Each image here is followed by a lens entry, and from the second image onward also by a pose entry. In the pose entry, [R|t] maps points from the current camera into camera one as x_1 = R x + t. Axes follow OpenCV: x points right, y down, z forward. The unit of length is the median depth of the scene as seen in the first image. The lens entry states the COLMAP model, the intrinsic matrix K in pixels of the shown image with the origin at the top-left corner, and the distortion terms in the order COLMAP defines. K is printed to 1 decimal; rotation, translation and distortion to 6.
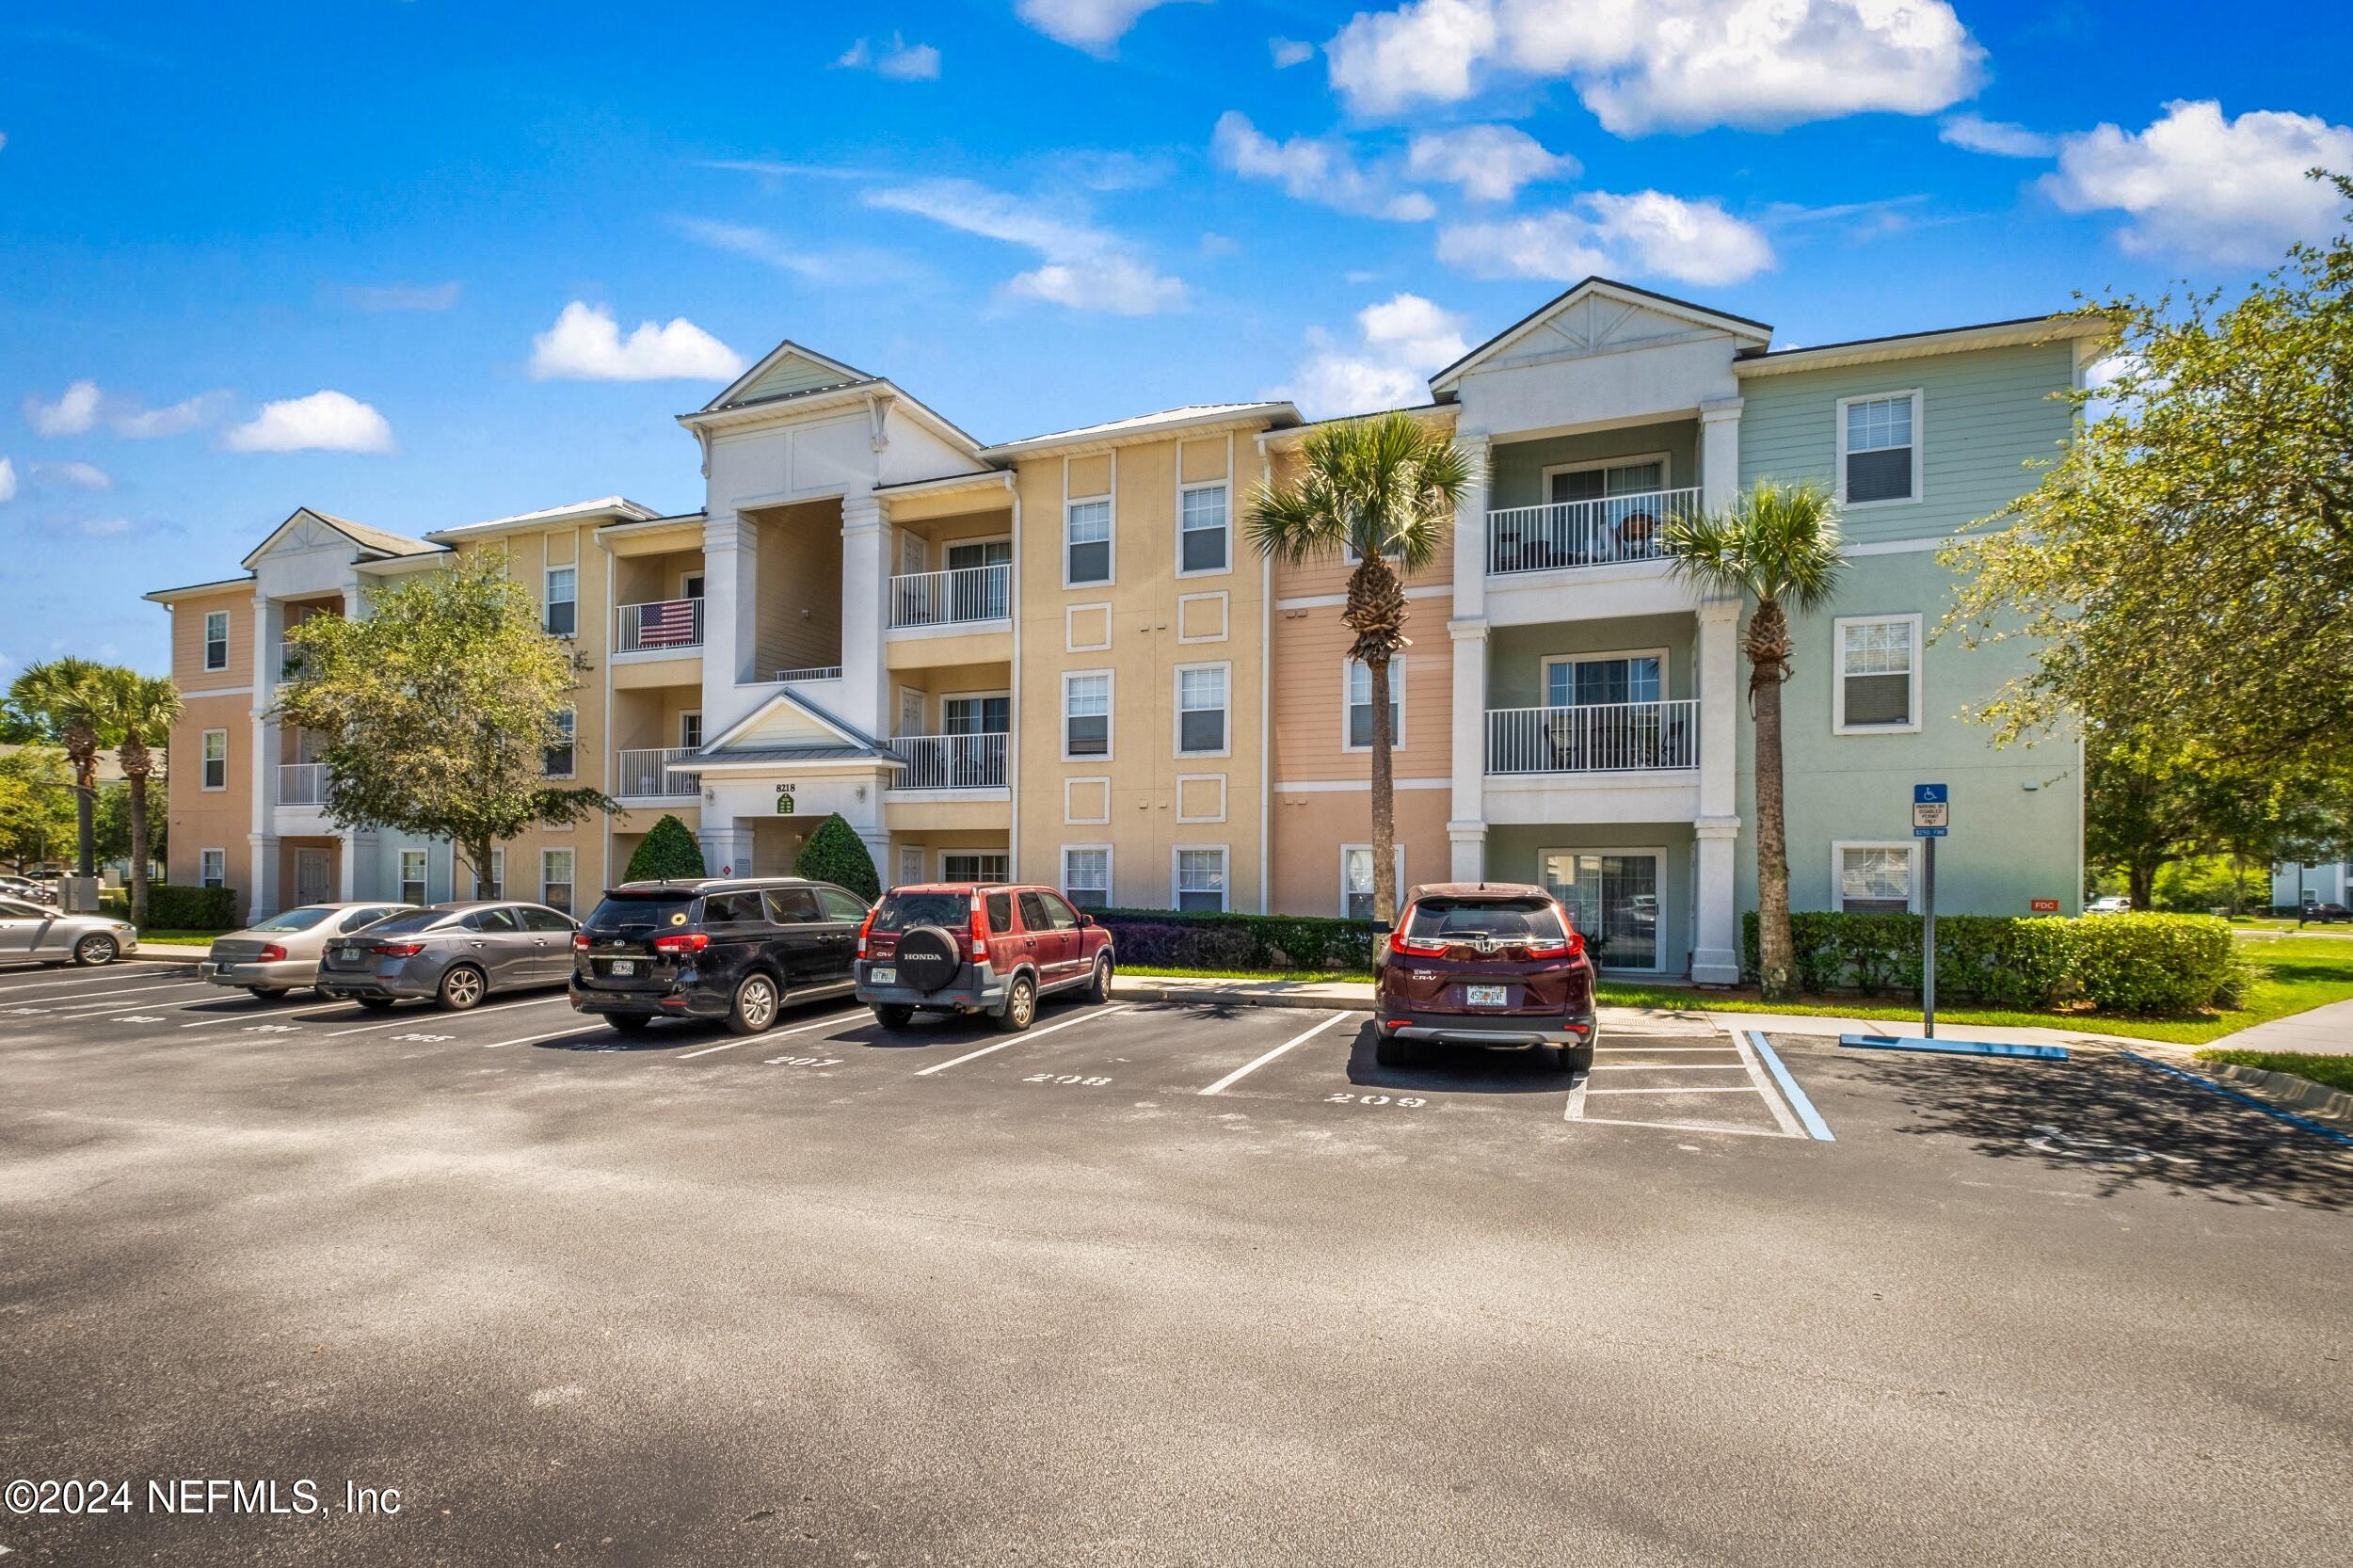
lens RADIAL K [[1028.0, 0, 1287.9], [0, 1028.0, 870.6], [0, 0, 1]] dist [-0.005104, -0.000842]
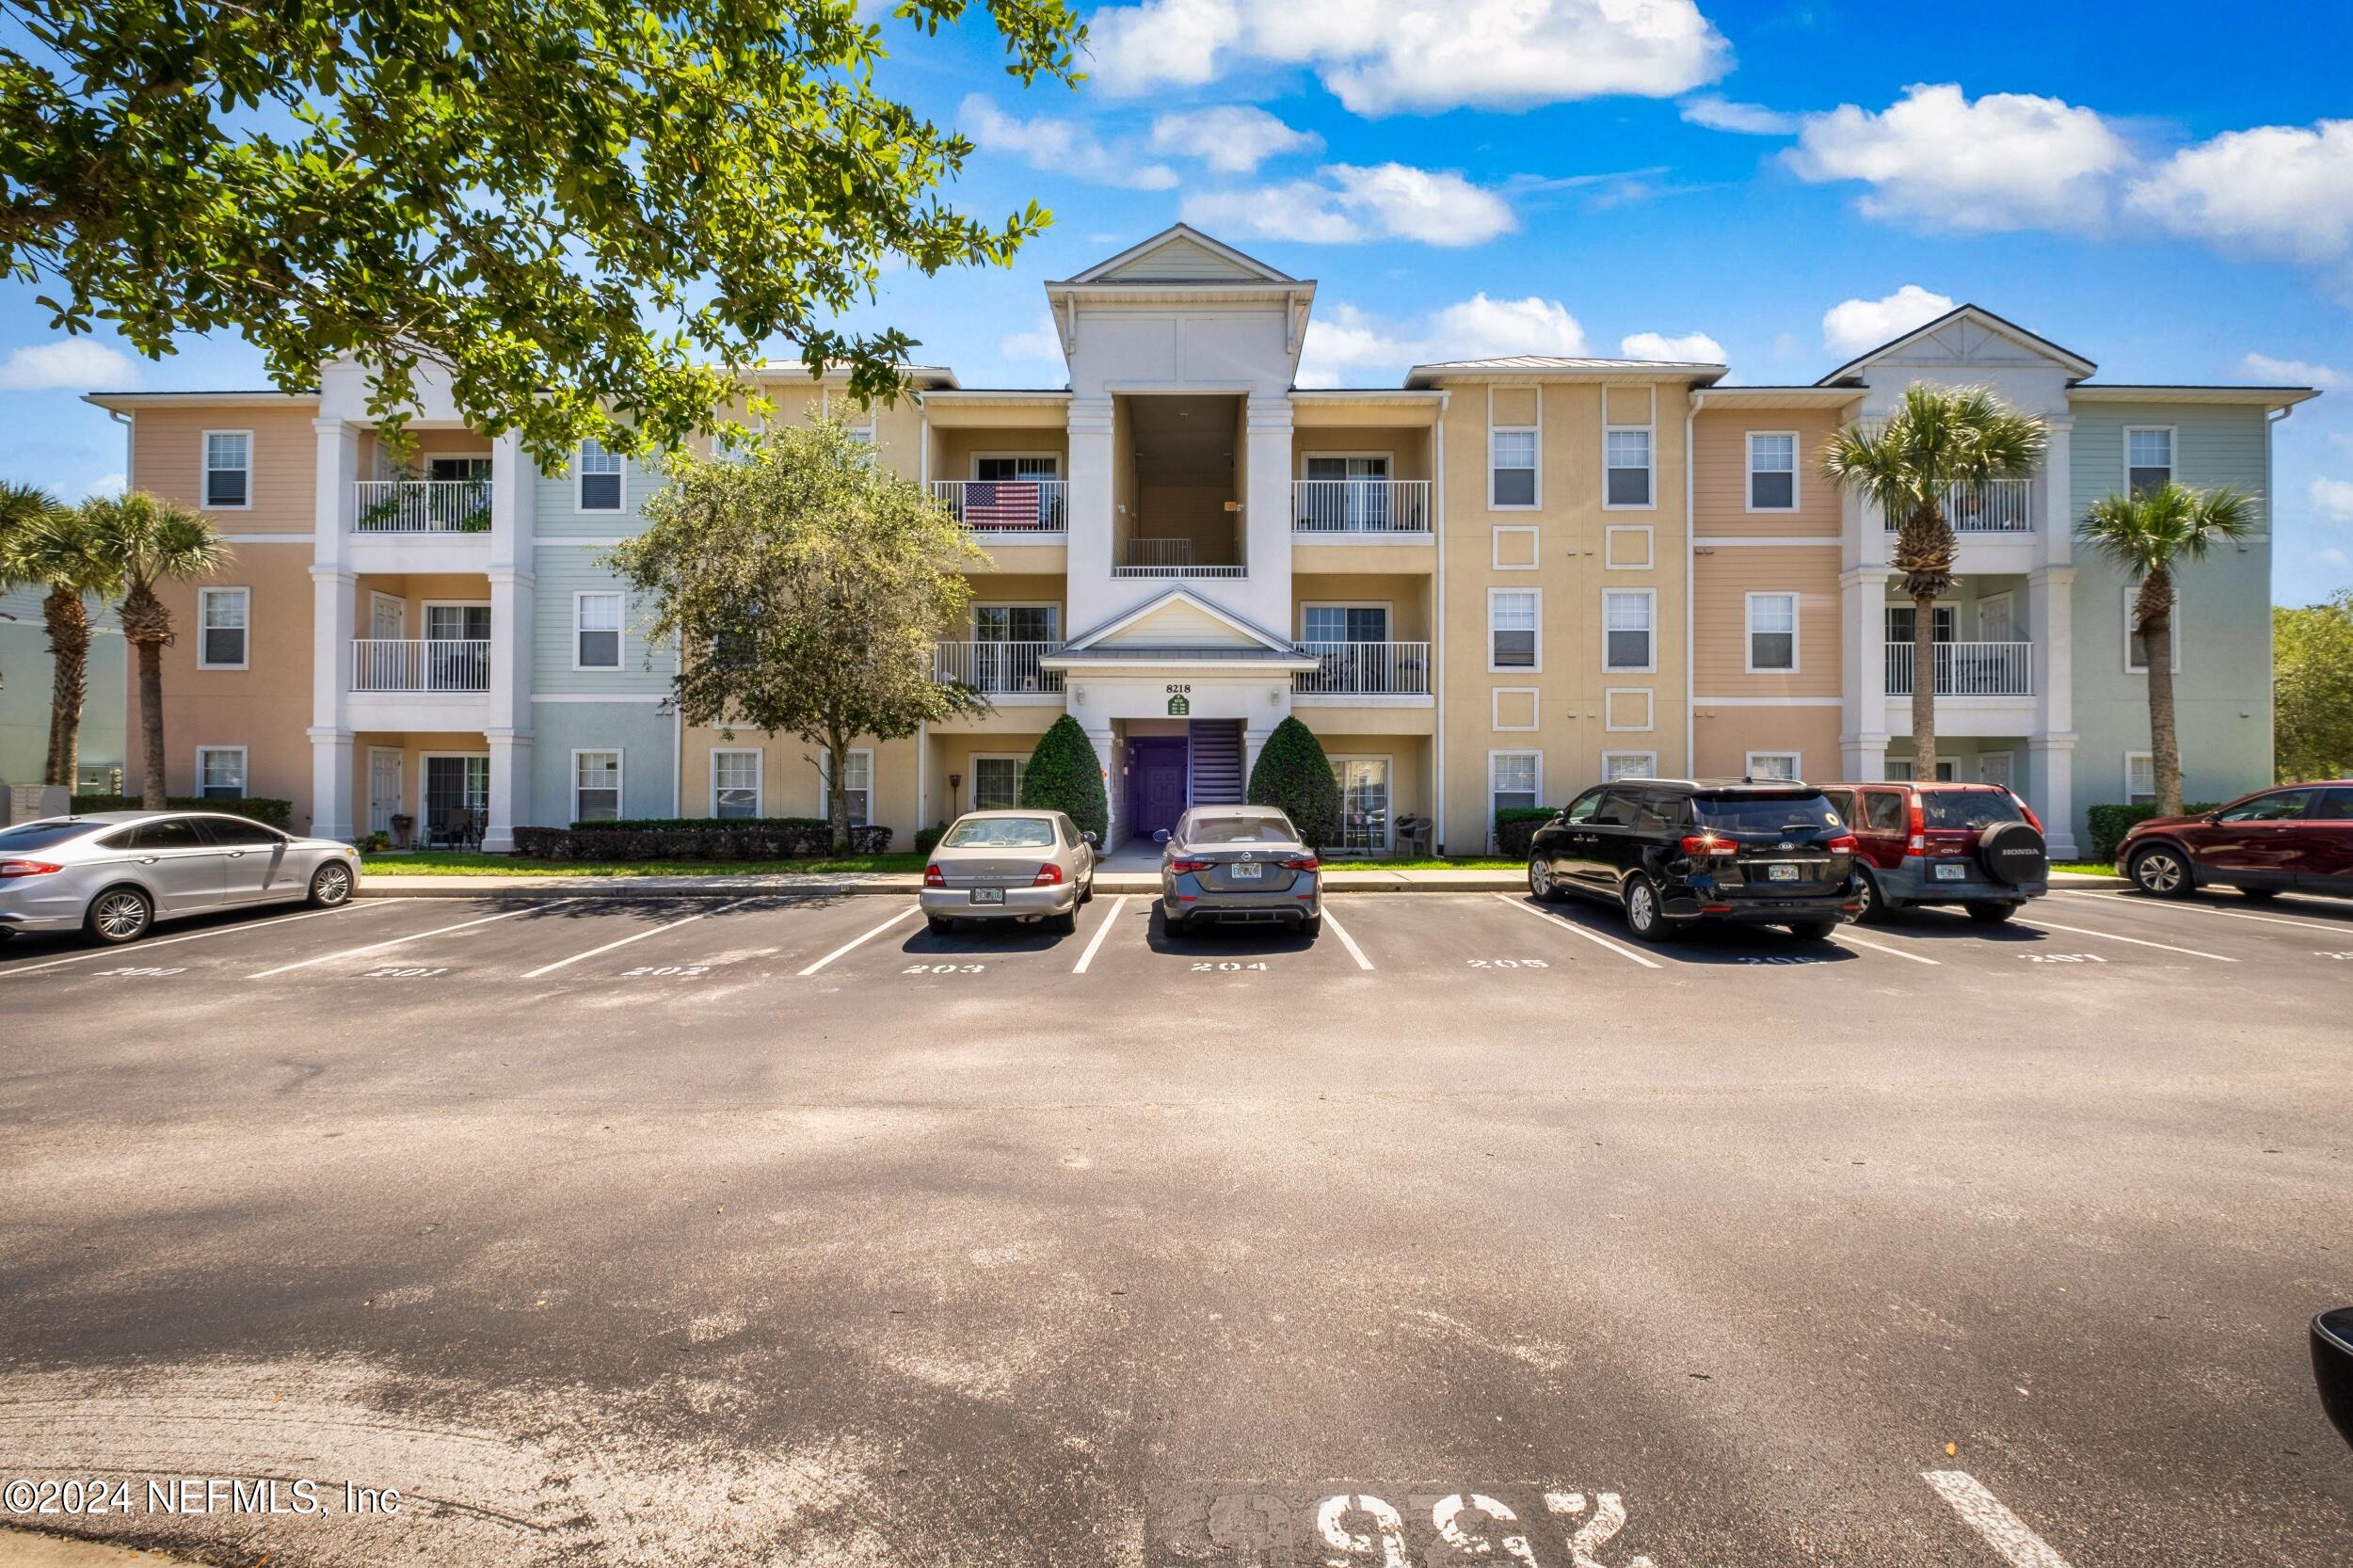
lens RADIAL K [[1028.0, 0, 1193.9], [0, 1028.0, 768.3], [0, 0, 1]] dist [-0.005104, -0.000842]
pose [[0.948174, -0.001834, 0.317746, -0.800704], [0.001143, 0.999997, 0.002359, -0.008649], [-0.317749, -0.001873, 0.948173, 0.084138]]
